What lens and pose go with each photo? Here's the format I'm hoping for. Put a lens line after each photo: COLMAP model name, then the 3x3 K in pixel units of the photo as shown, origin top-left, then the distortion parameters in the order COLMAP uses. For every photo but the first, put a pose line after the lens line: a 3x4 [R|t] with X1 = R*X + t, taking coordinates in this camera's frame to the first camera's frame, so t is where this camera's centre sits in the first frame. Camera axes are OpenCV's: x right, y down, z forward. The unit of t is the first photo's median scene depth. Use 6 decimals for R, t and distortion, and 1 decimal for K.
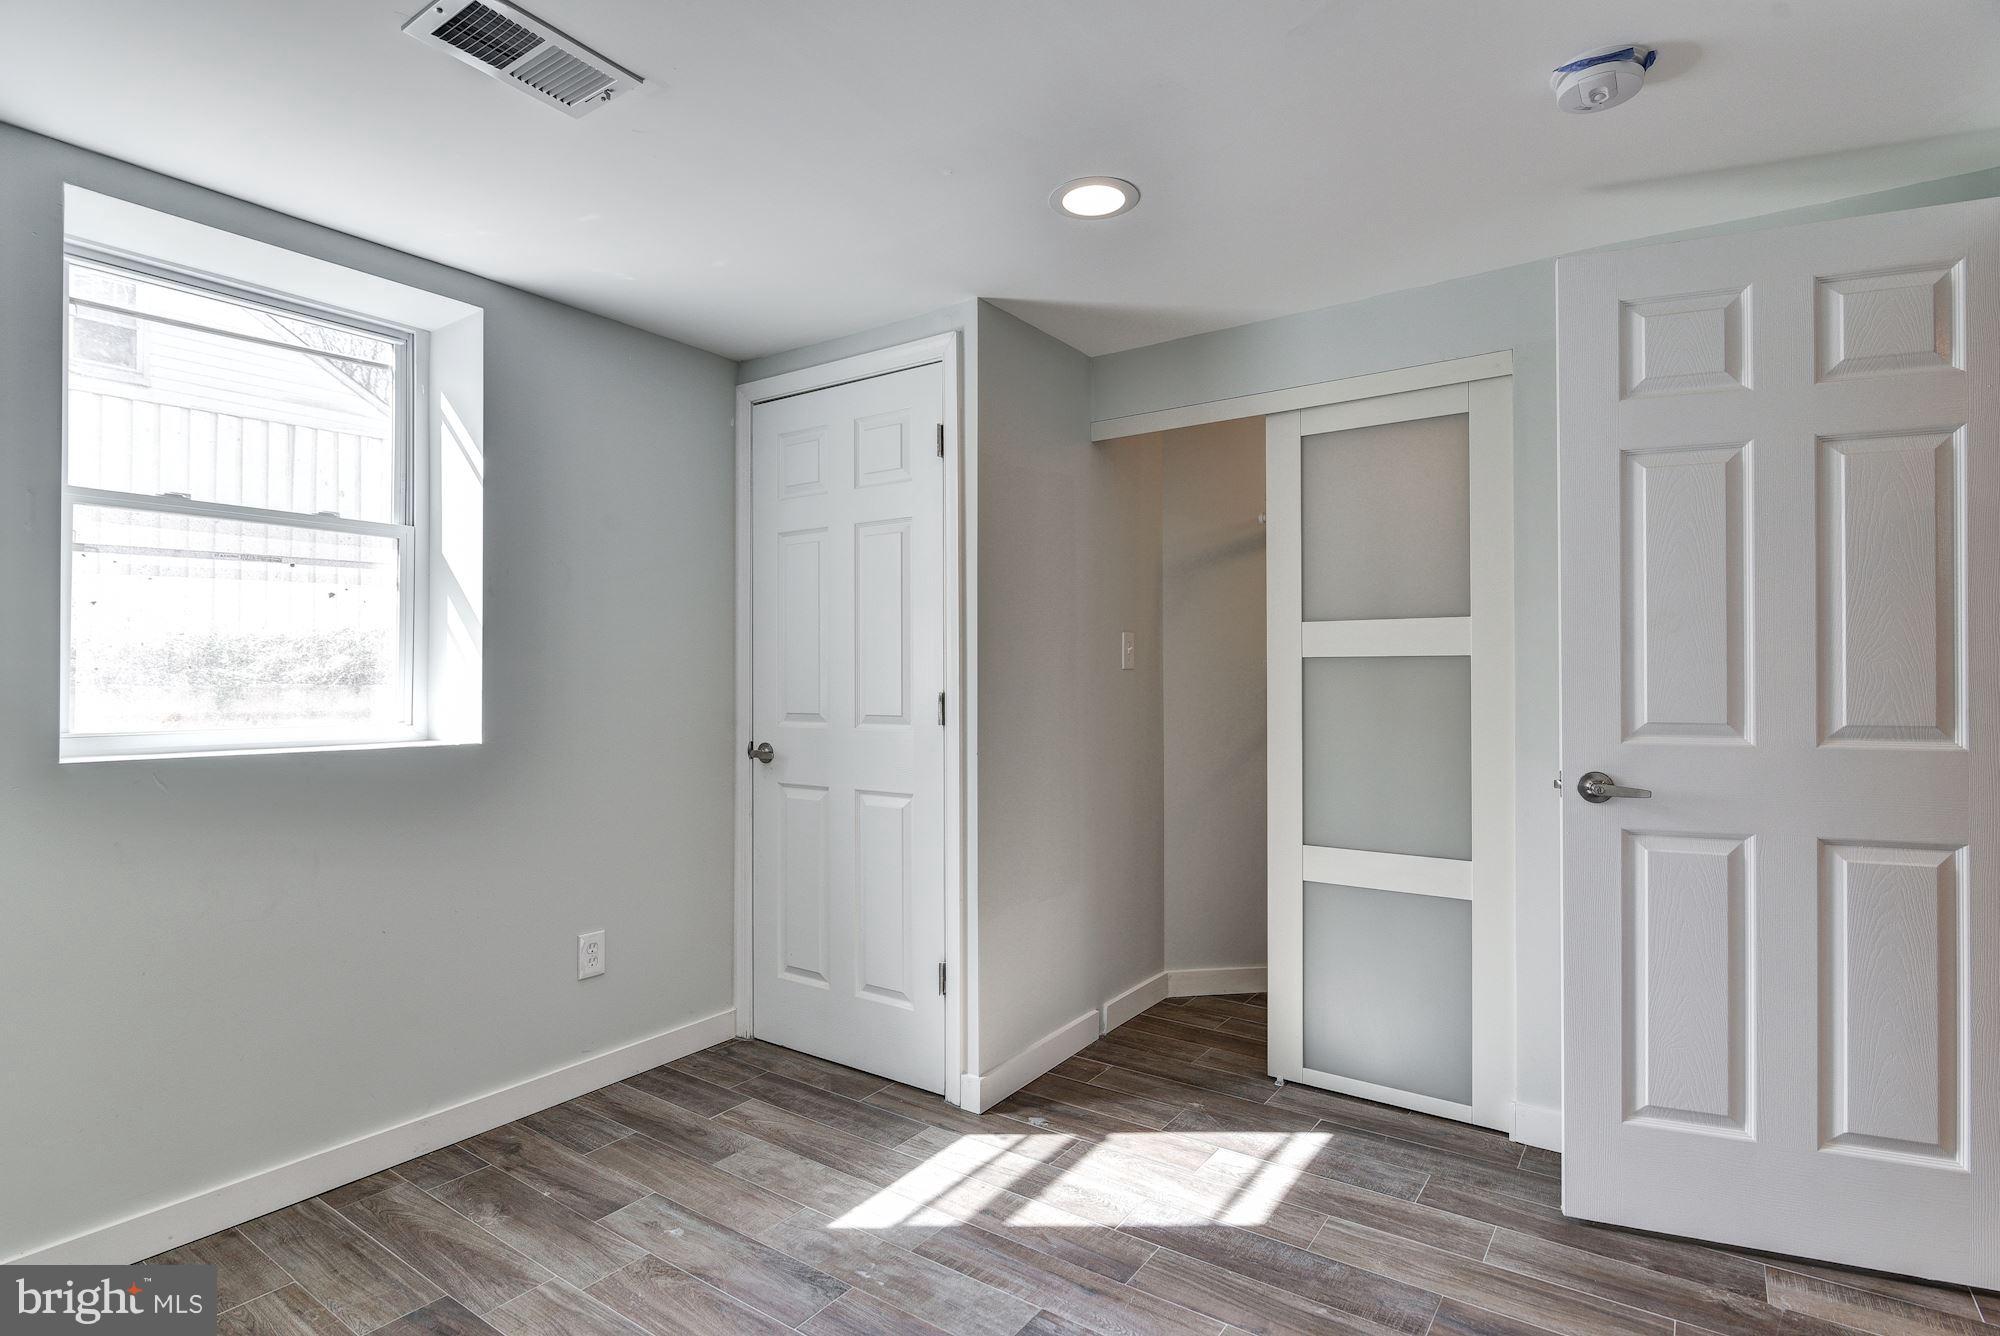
lens RADIAL K [[1024.9, 0, 1000.0], [0, 1024.9, 668.0], [0, 0, 1]] dist [0.001889, -0.000453]
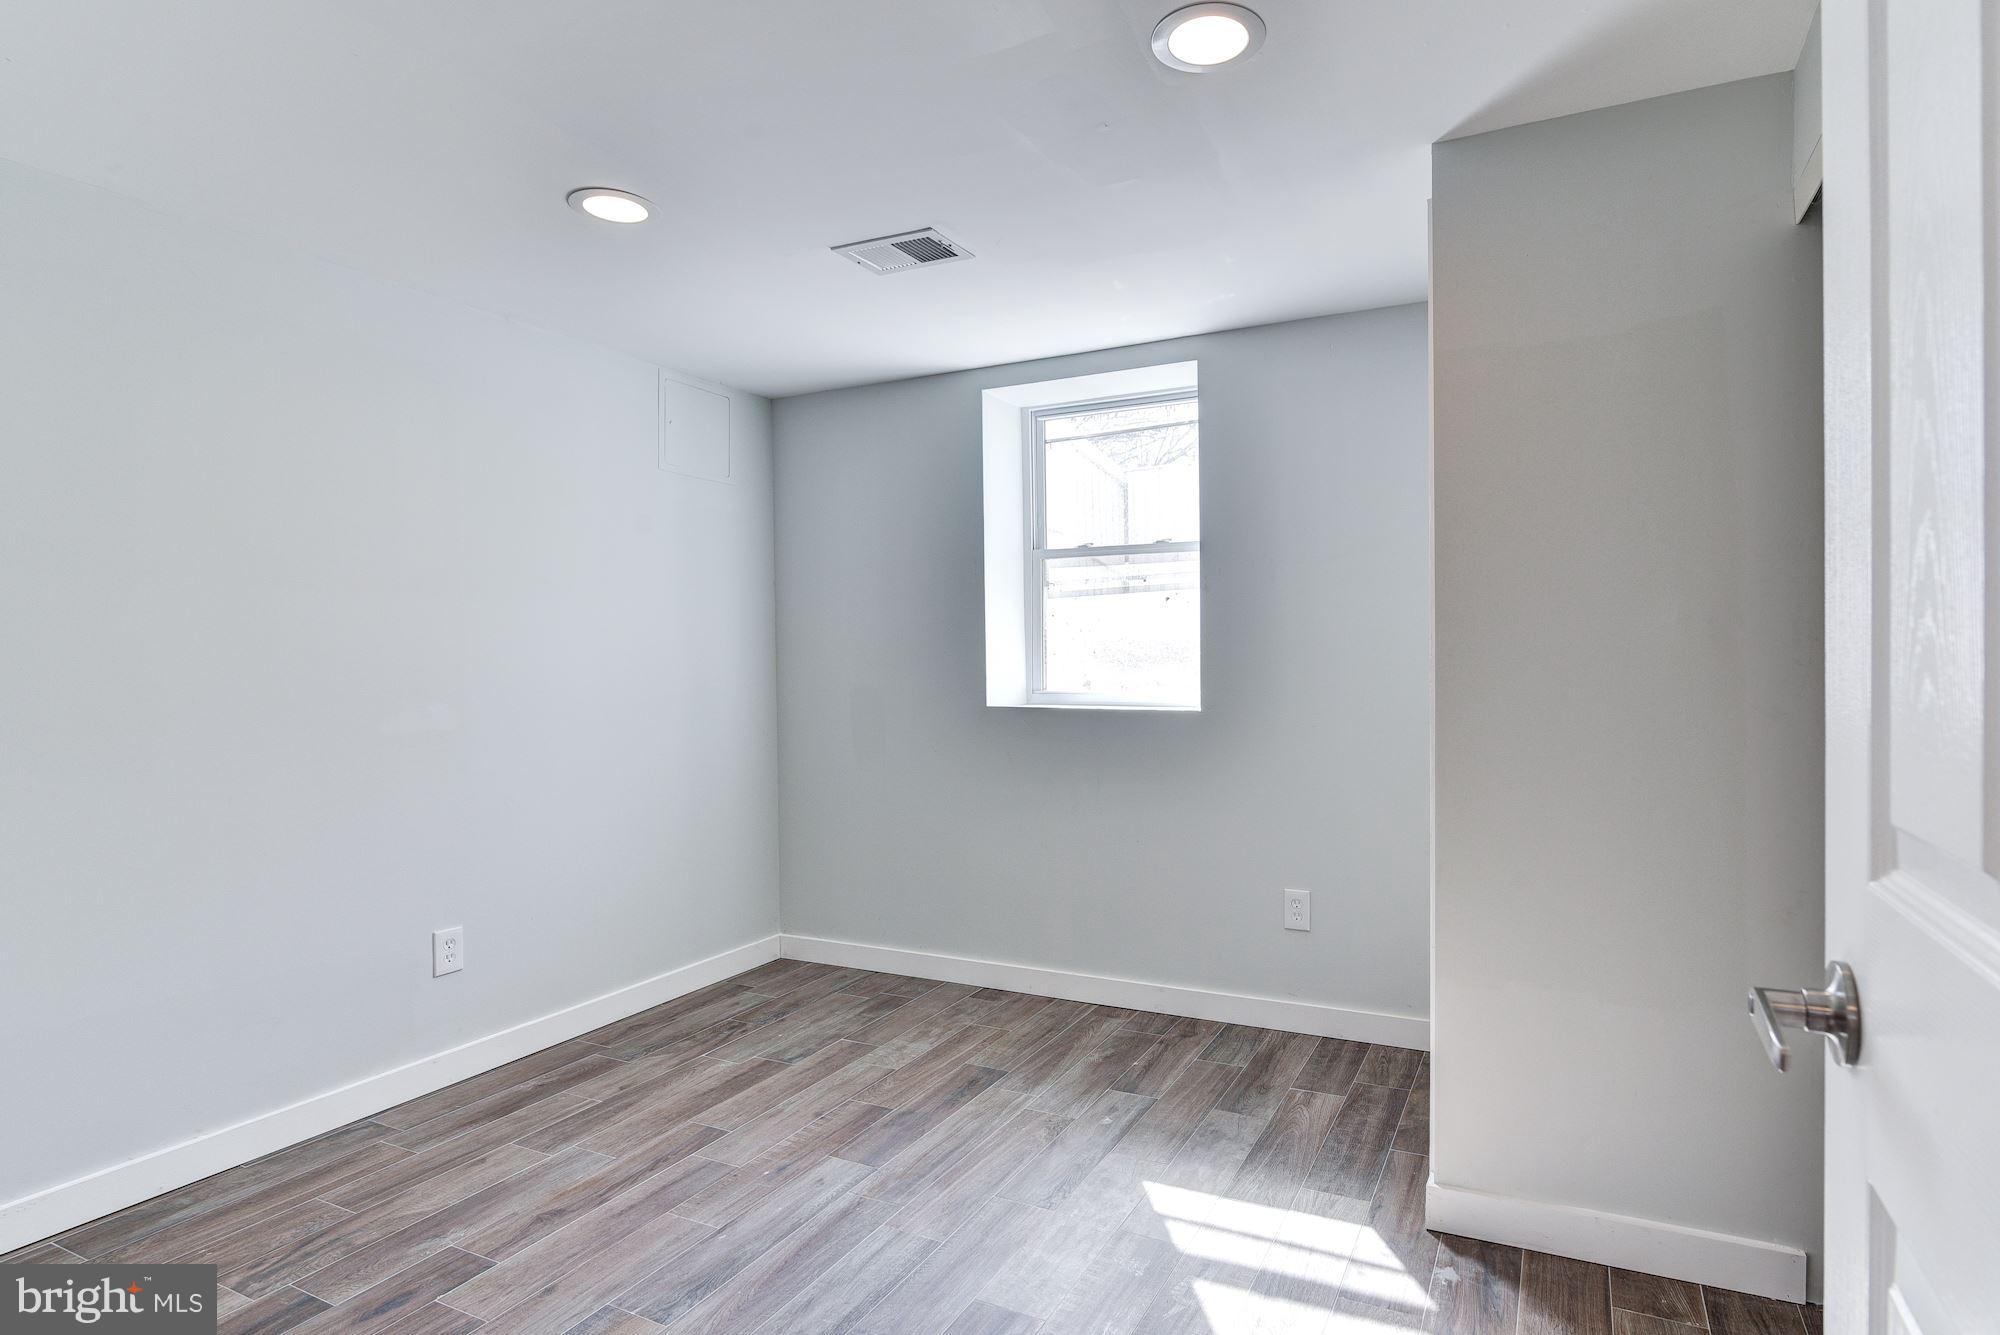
lens RADIAL K [[1024.9, 0, 1000.0], [0, 1024.9, 667.5], [0, 0, 1]] dist [0.001889, -0.000453]
pose [[0.118960, 0.009943, -0.992849, 0.751121], [0.026648, 0.999558, 0.013203, -0.002267], [0.992541, -0.028028, 0.118642, 0.650029]]
